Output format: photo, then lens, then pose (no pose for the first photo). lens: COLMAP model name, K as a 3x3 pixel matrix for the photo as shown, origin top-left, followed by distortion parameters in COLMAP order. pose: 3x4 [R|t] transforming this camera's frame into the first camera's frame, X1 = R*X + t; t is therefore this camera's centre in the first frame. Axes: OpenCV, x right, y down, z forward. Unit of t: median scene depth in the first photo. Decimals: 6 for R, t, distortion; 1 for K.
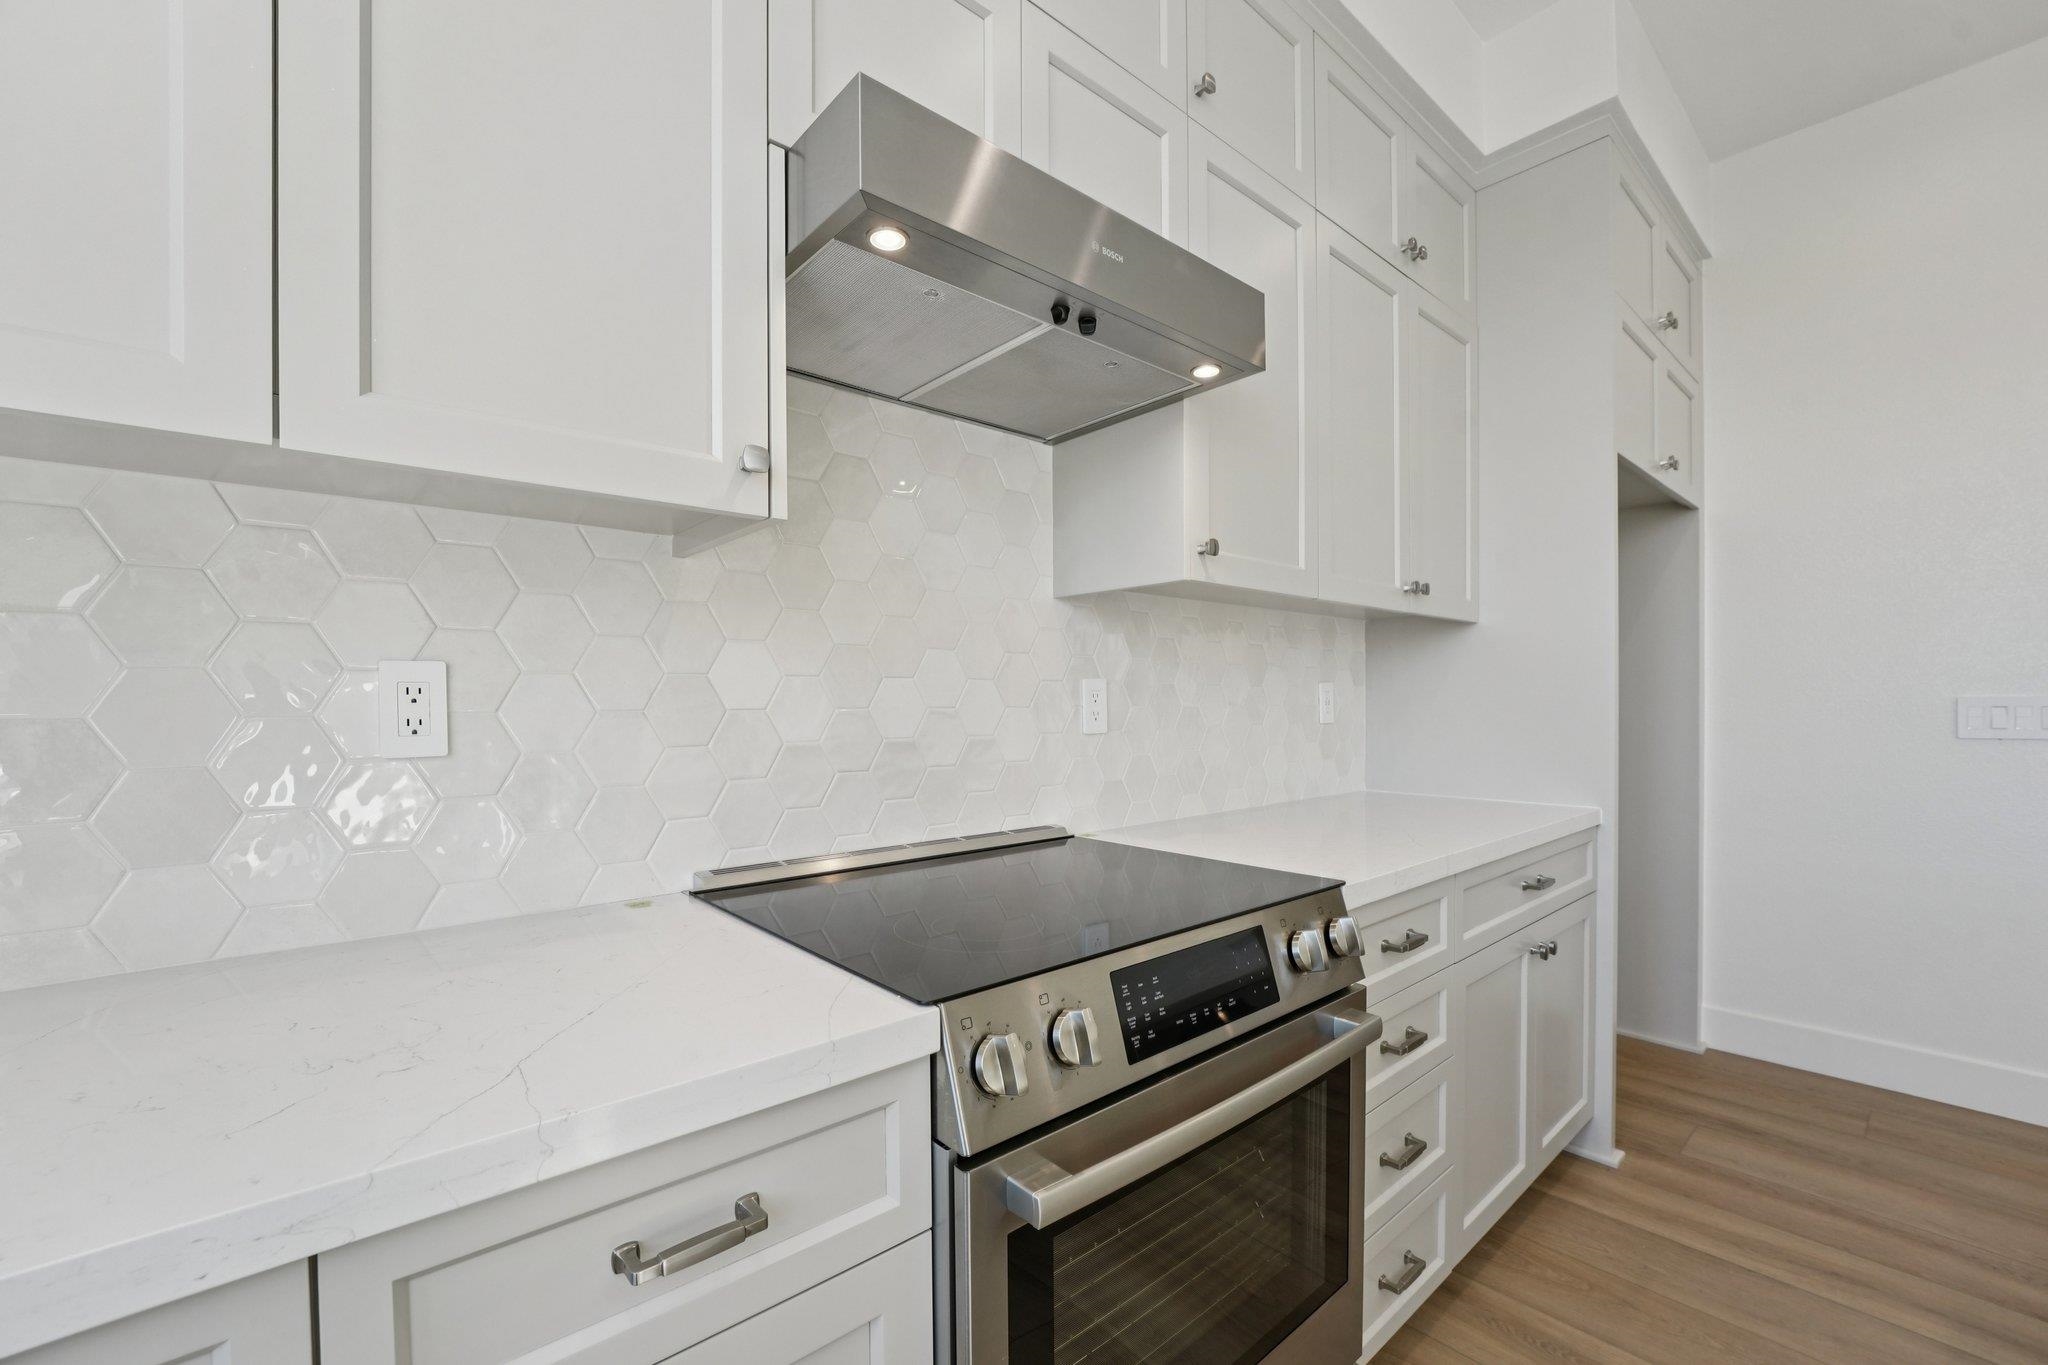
lens RADIAL K [[850.4, 0, 1014.9], [0, 850.4, 689.7], [0, 0, 1]] dist [-0.018975, -0.000676]
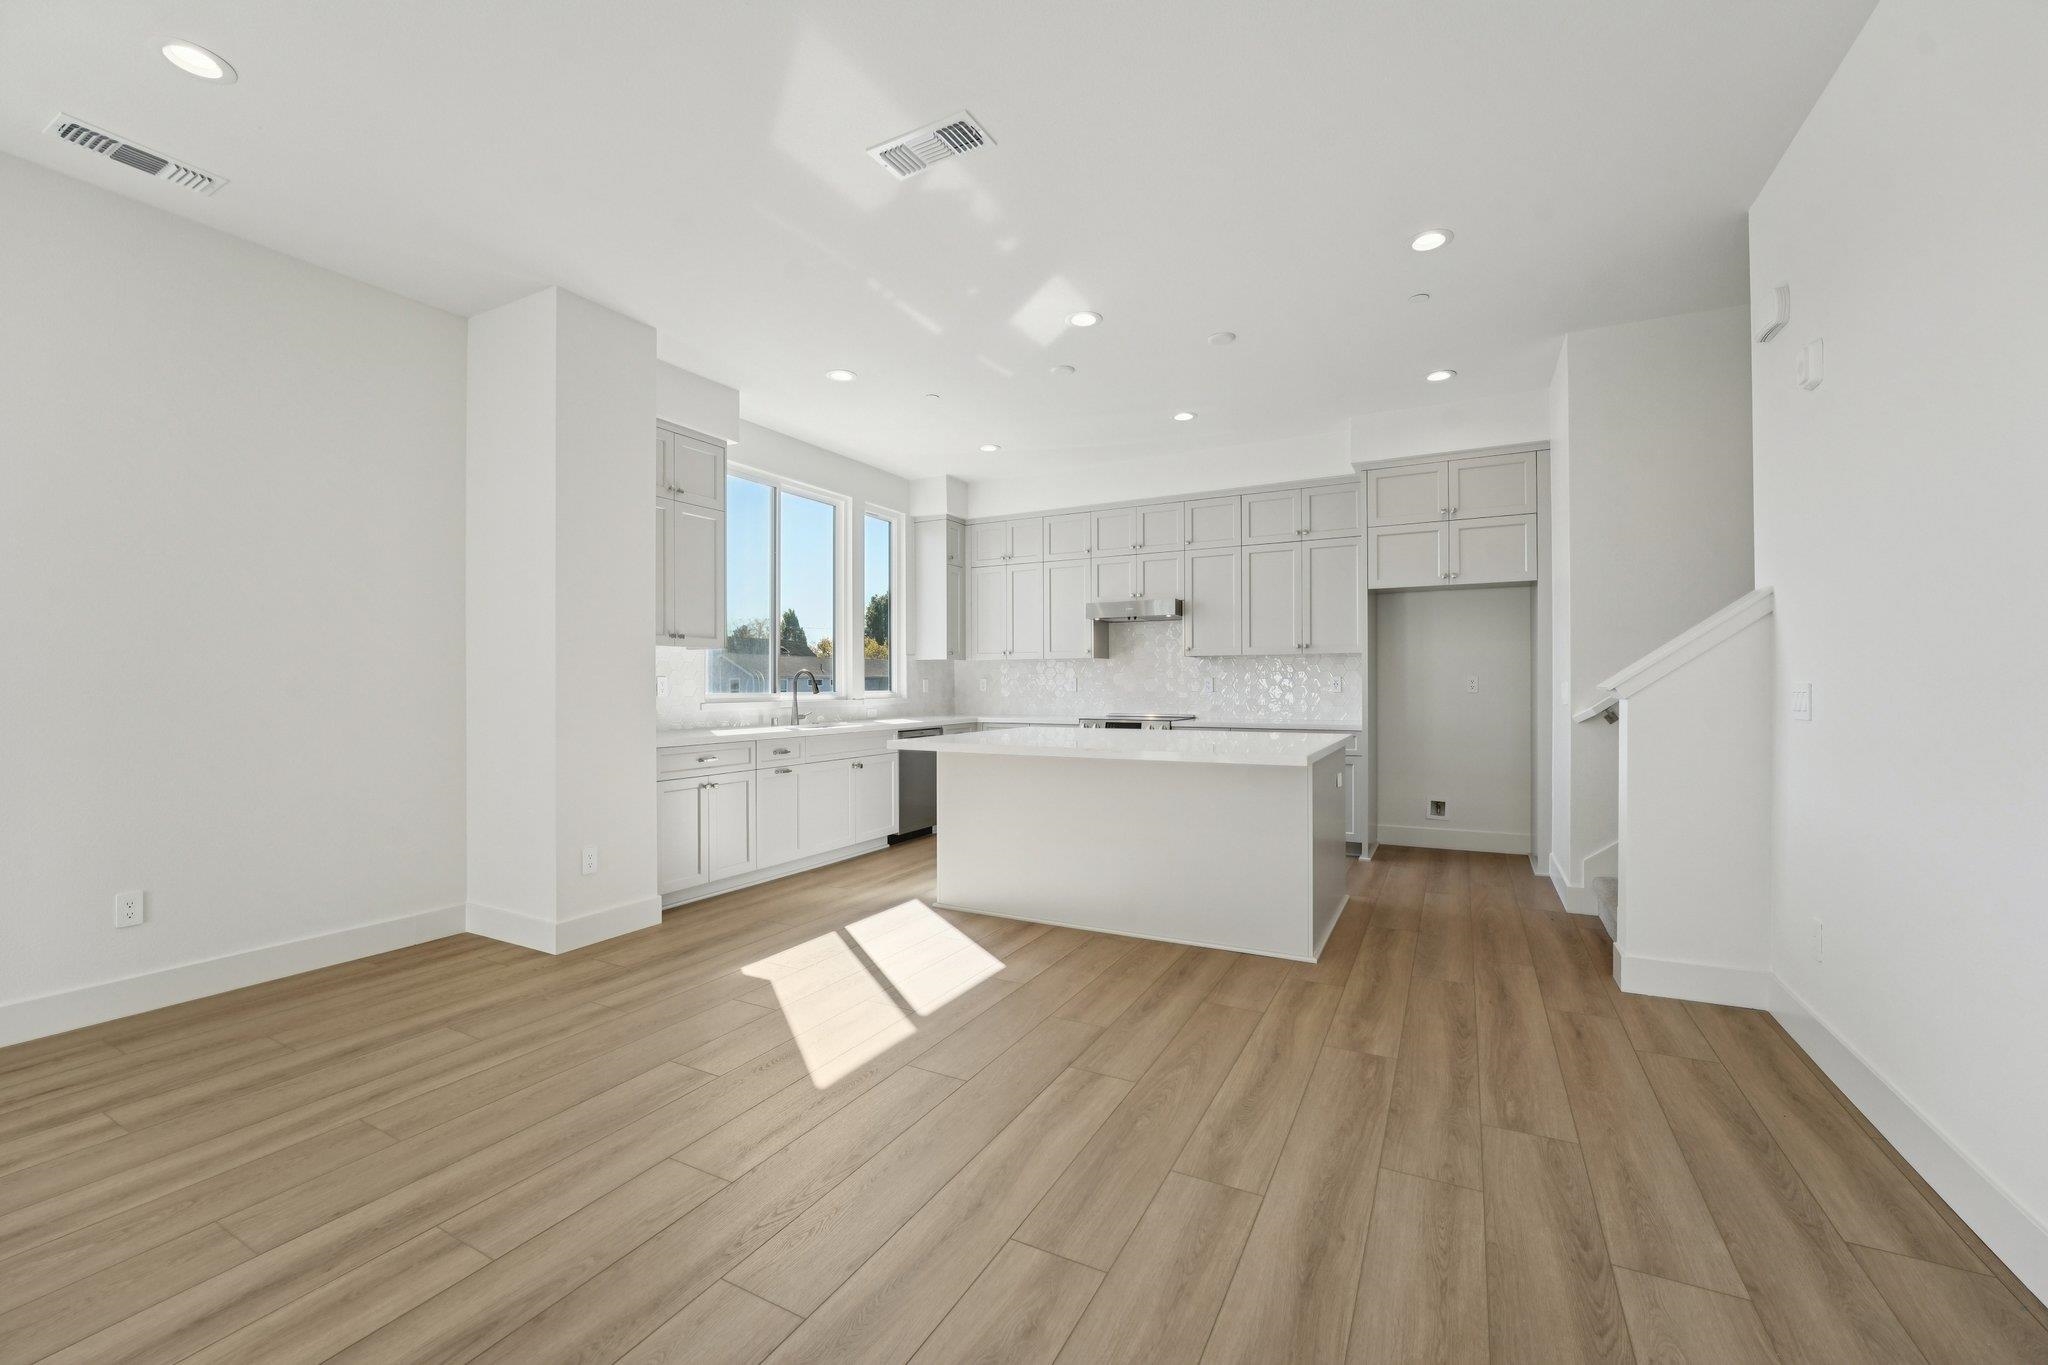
lens RADIAL K [[824.5, 0, 1013.9], [0, 824.5, 682.9], [0, 0, 1]] dist [-0.013943, 0.000572]
pose [[0.352368, -0.004161, -0.935852, 3.766454], [0.030639, 0.999505, 0.007093, -0.047528], [0.935360, -0.031173, 0.352321, -1.322693]]
